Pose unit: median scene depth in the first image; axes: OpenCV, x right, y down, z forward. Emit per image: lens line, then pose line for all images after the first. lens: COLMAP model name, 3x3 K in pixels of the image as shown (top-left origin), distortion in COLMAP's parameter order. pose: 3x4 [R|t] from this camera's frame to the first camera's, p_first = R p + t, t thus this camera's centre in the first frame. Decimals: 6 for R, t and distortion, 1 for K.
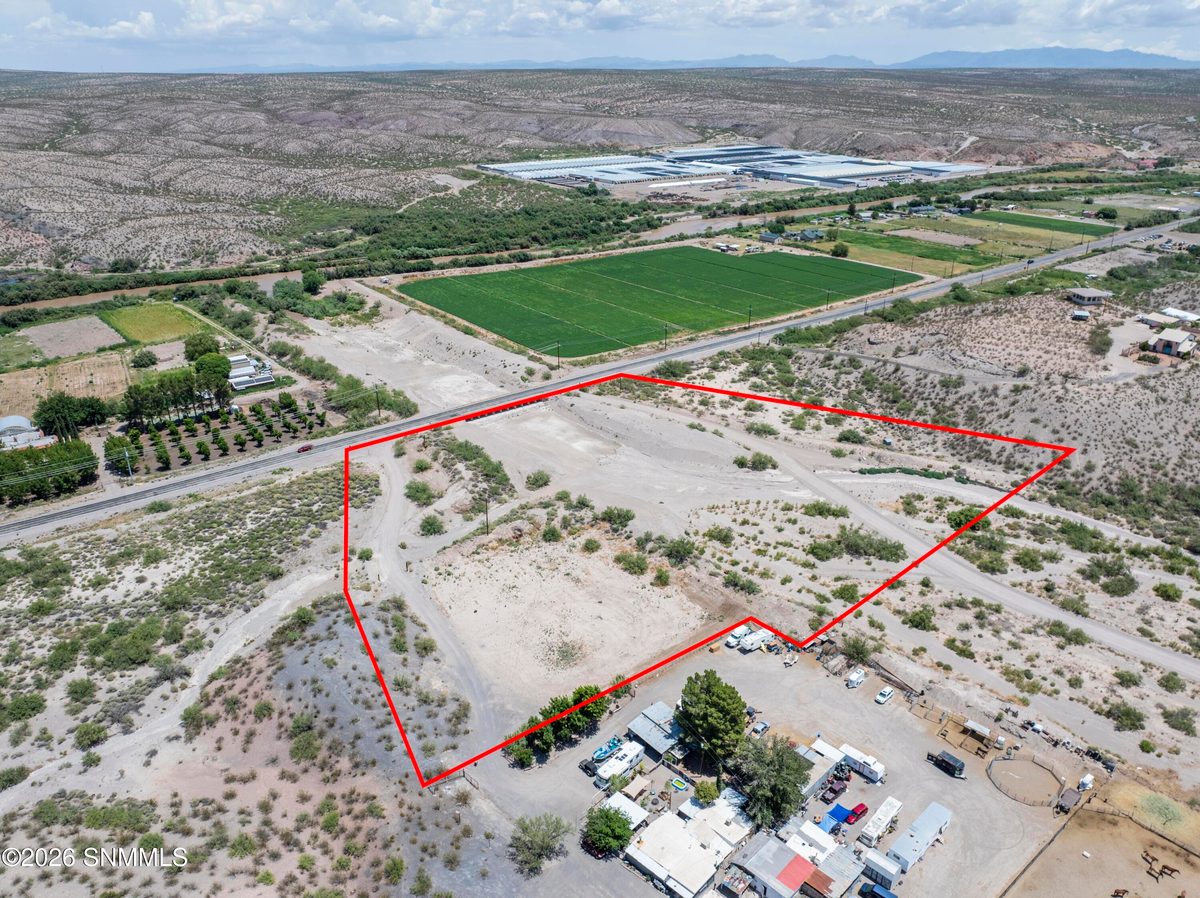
lens RADIAL K [[856.0, 0, 603.5], [0, 856.0, 423.8], [0, 0, 1]] dist [-0.049167, 0.017689]
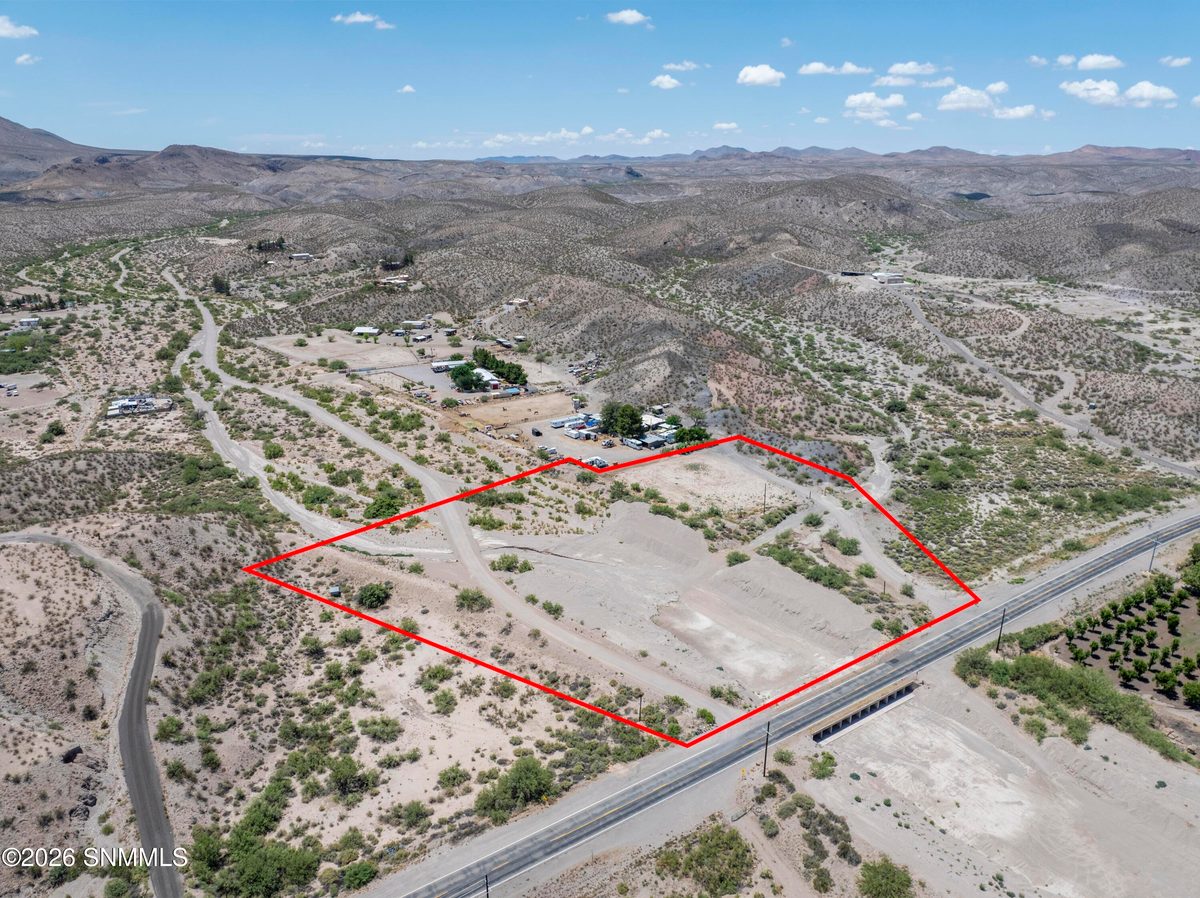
lens RADIAL K [[851.7, 0, 603.8], [0, 851.7, 430.1], [0, 0, 1]] dist [-0.041754, 0.005614]
pose [[-0.996329, -0.026770, 0.081311, 0.004041], [0.031690, 0.767029, 0.640830, -0.656021], [-0.079523, 0.641054, -0.763365, 1.581300]]
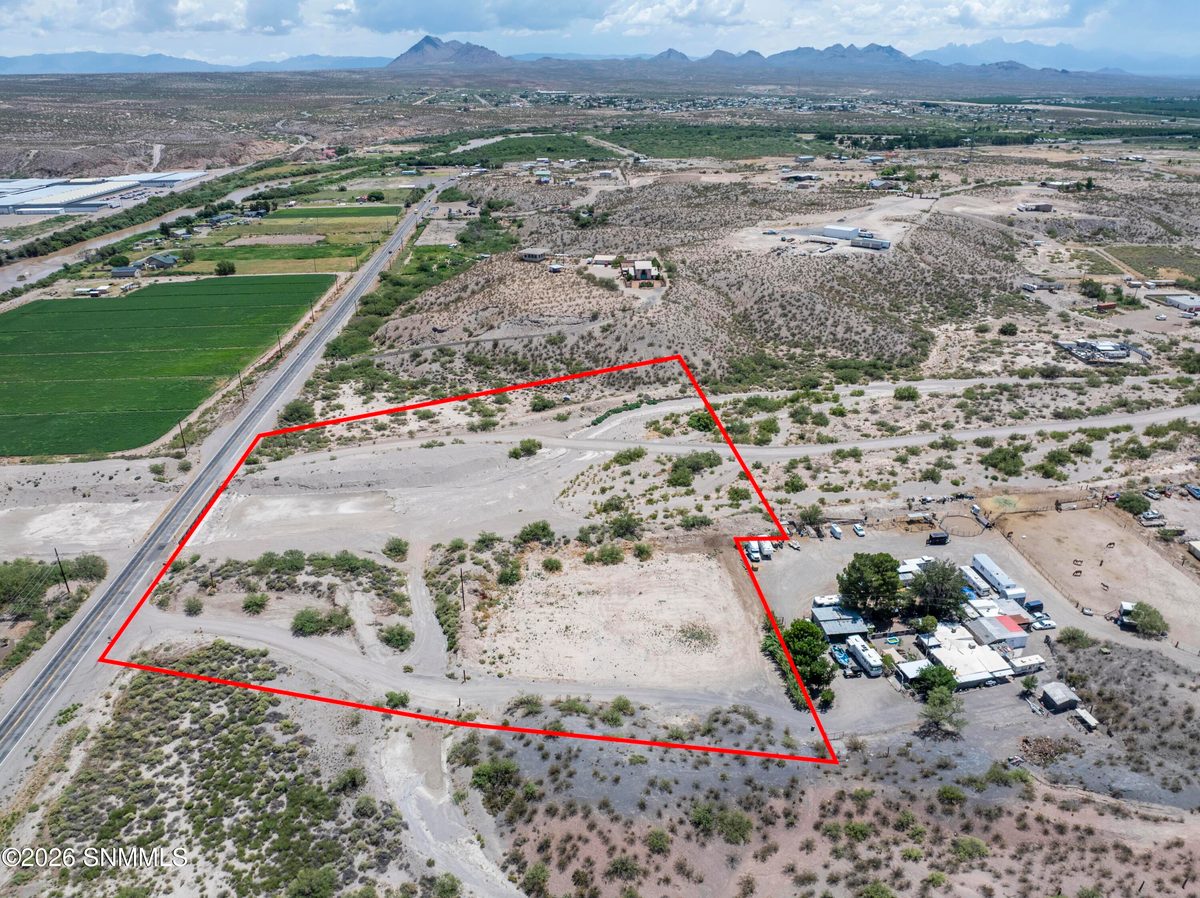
lens RADIAL K [[860.5, 0, 603.2], [0, 860.5, 411.9], [0, 0, 1]] dist [-0.035381, -0.006553]
pose [[0.564045, -0.307763, 0.766248, -0.546282], [0.322348, 0.936388, 0.138815, -0.110021], [-0.760227, 0.168701, 0.627372, 0.257113]]
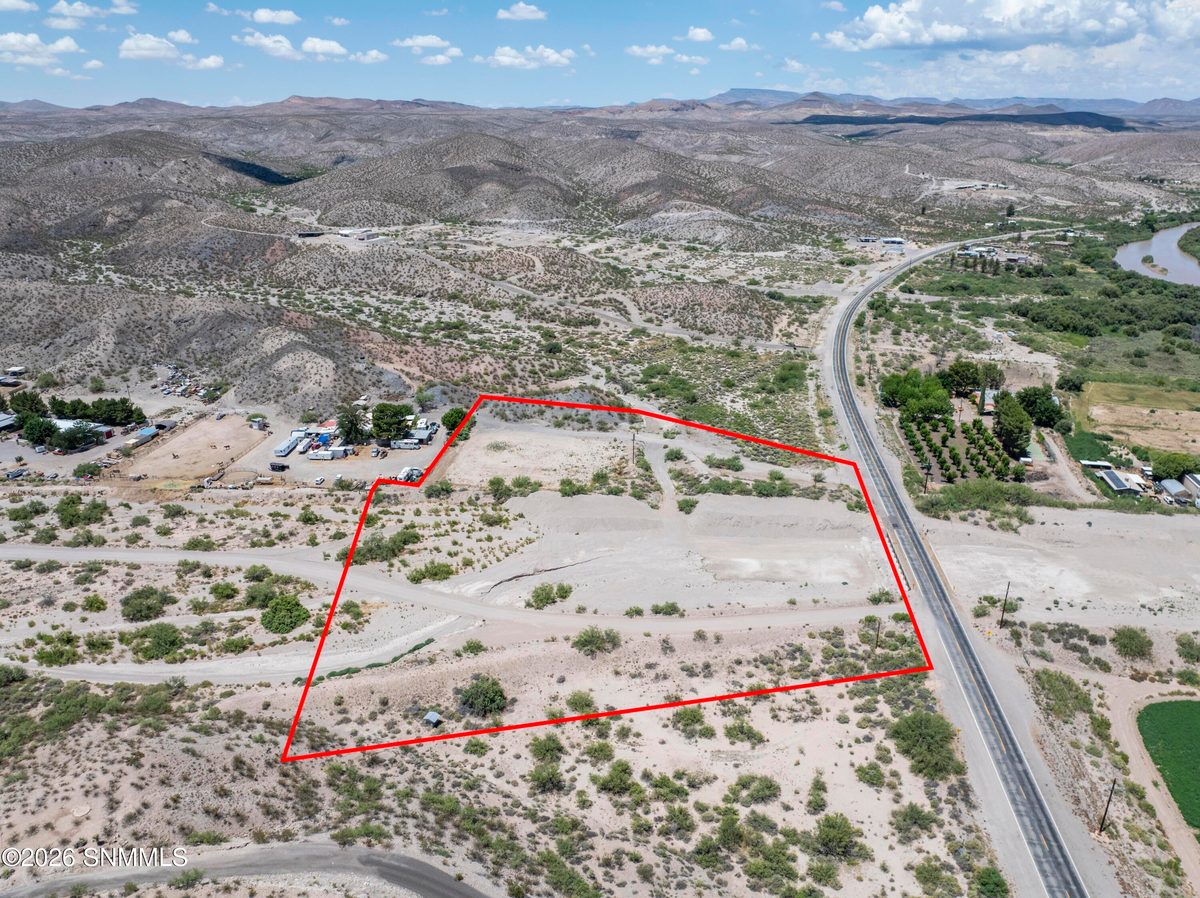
lens RADIAL K [[851.7, 0, 603.8], [0, 851.7, 430.1], [0, 0, 1]] dist [-0.041754, 0.005614]
pose [[-0.717320, 0.241667, -0.653490, 0.616998], [-0.267939, 0.770115, 0.578905, -0.545770], [0.643165, 0.590356, -0.487667, 1.306767]]
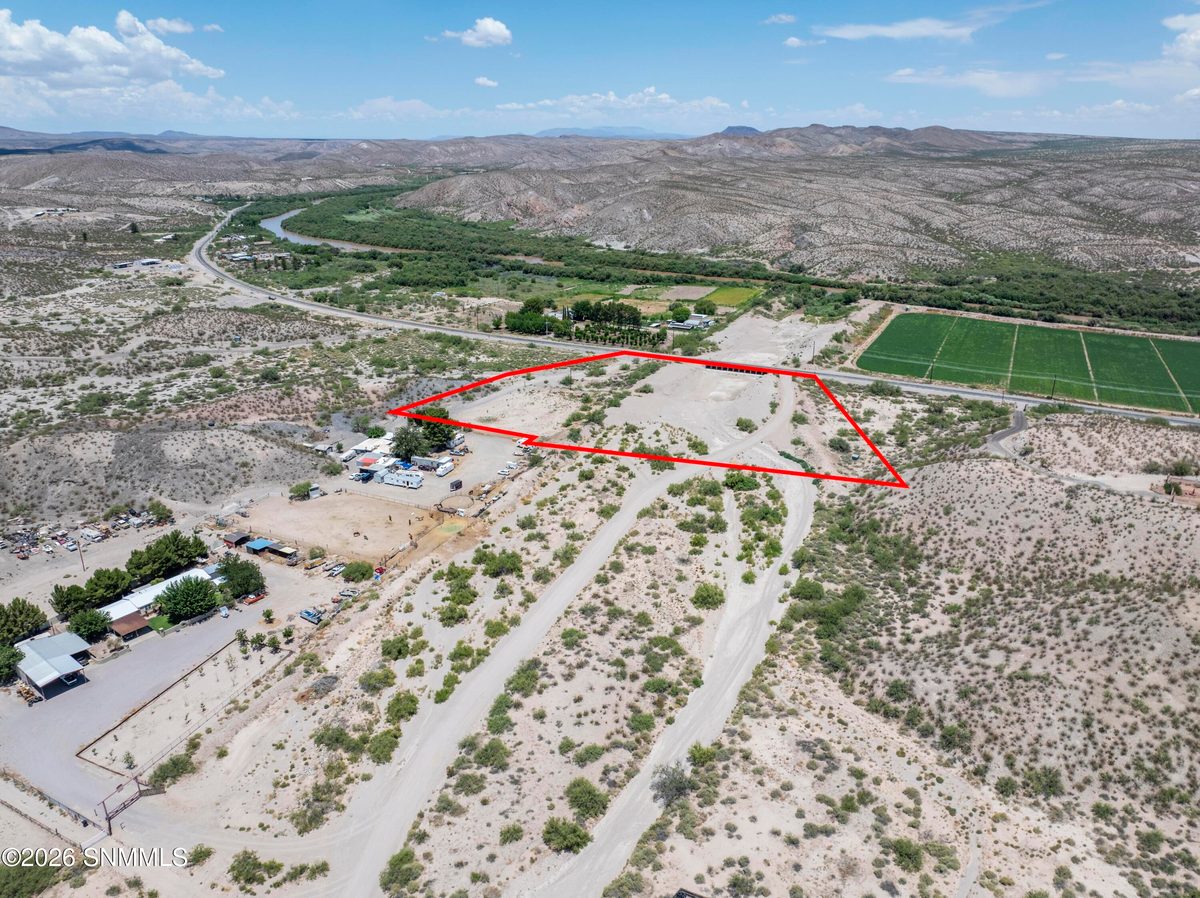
lens RADIAL K [[851.7, 0, 603.8], [0, 851.7, 430.1], [0, 0, 1]] dist [-0.041754, 0.005614]
pose [[0.425565, 0.293871, -0.855882, 1.196981], [-0.346126, 0.926743, 0.146099, -0.063710], [0.836117, 0.234068, 0.496105, 0.156401]]
